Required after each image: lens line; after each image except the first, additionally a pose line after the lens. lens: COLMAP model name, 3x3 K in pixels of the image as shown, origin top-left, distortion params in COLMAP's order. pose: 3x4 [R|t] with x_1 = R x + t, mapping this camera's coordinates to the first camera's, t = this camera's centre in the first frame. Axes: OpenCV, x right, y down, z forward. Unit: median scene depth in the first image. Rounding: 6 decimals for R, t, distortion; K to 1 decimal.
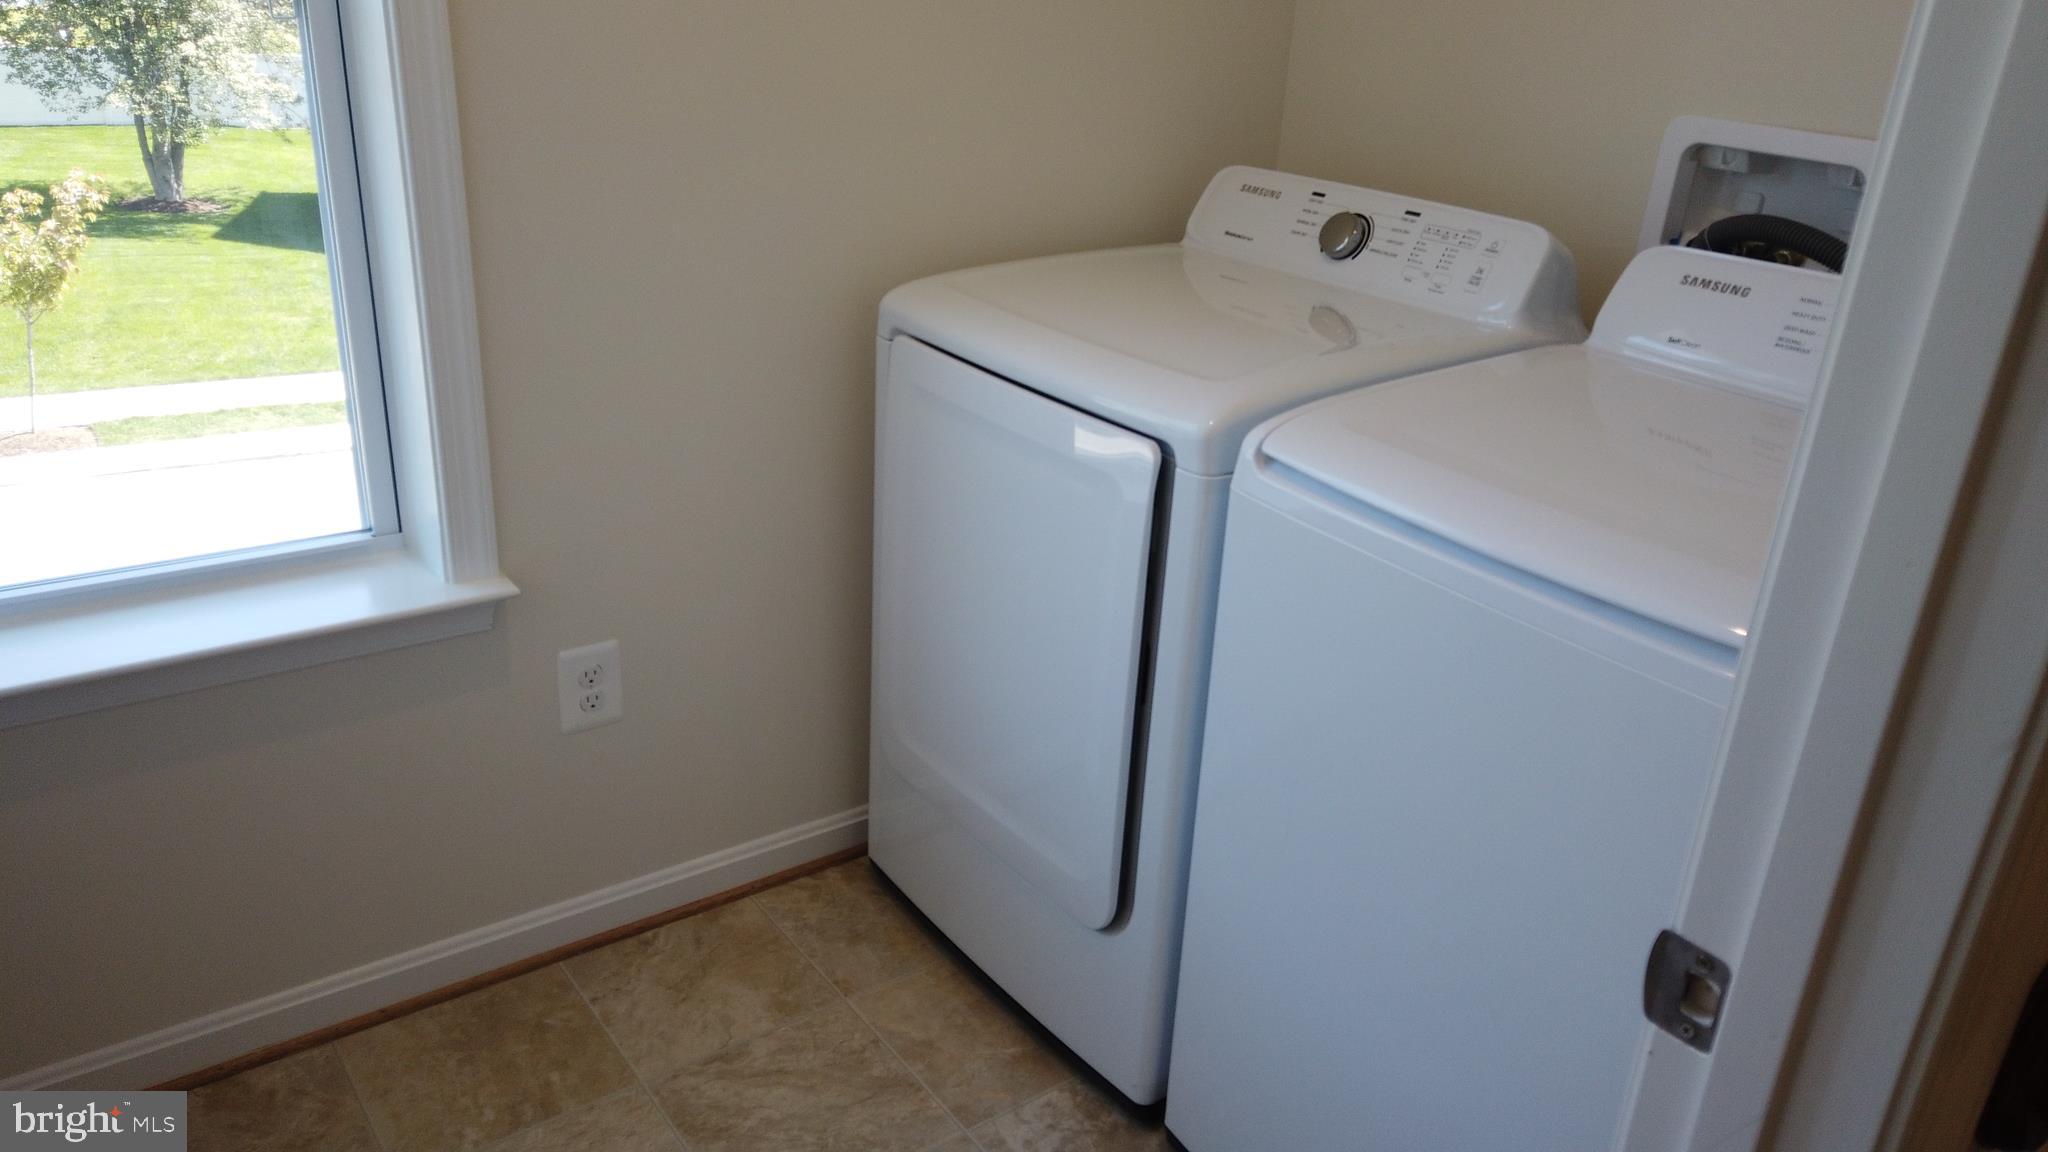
lens RADIAL K [[1483.3, 0, 1022.2], [0, 1483.3, 582.5], [0, 0, 1]] dist [0.079759, -0.090692]
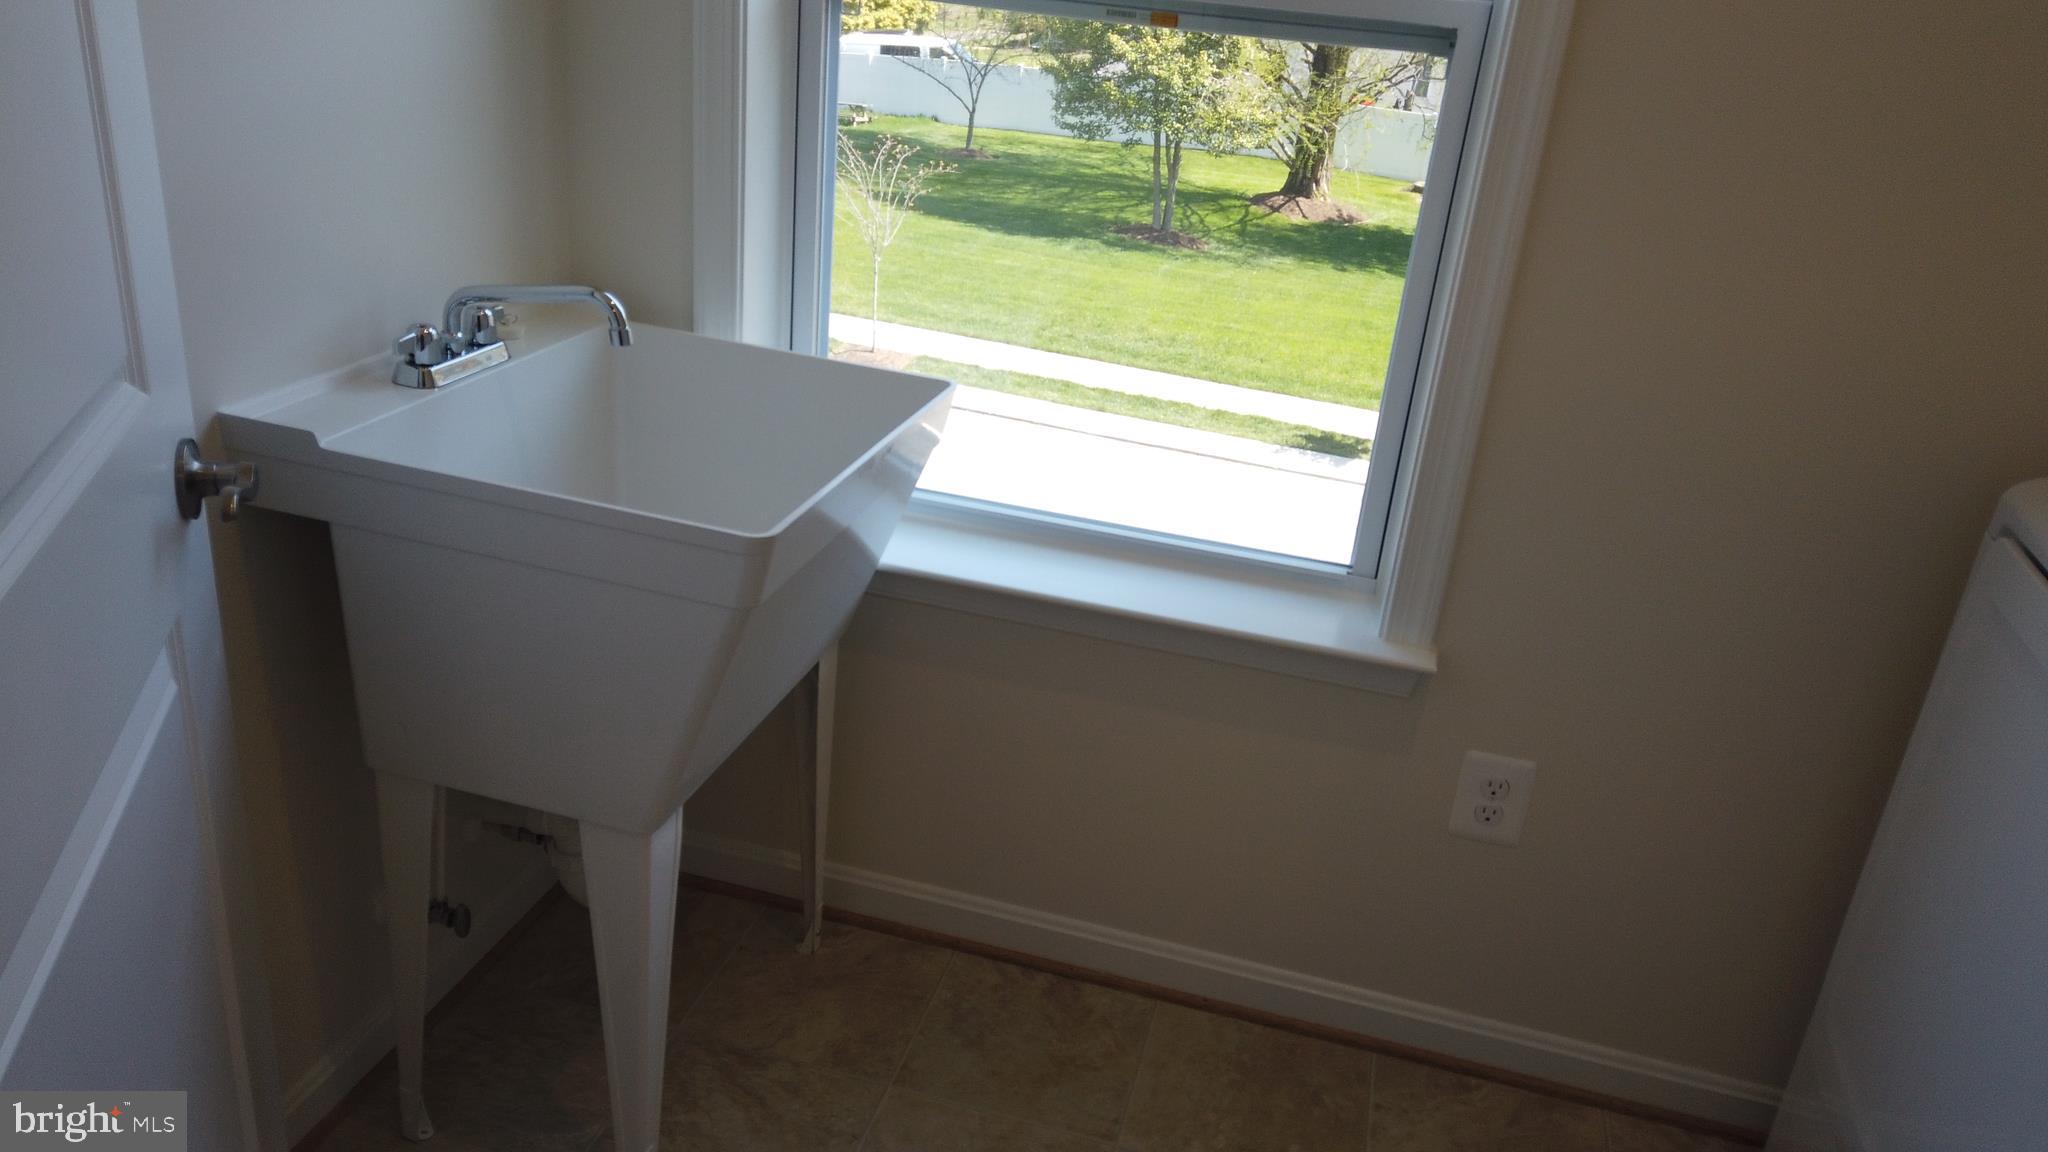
lens RADIAL K [[1483.3, 0, 1022.2], [0, 1483.3, 582.5], [0, 0, 1]] dist [0.079759, -0.090692]
pose [[0.631953, 0.307945, -0.711200, 0.147920], [-0.355536, 0.930602, 0.087024, -0.032596], [0.688643, 0.197862, 0.697583, 0.122791]]
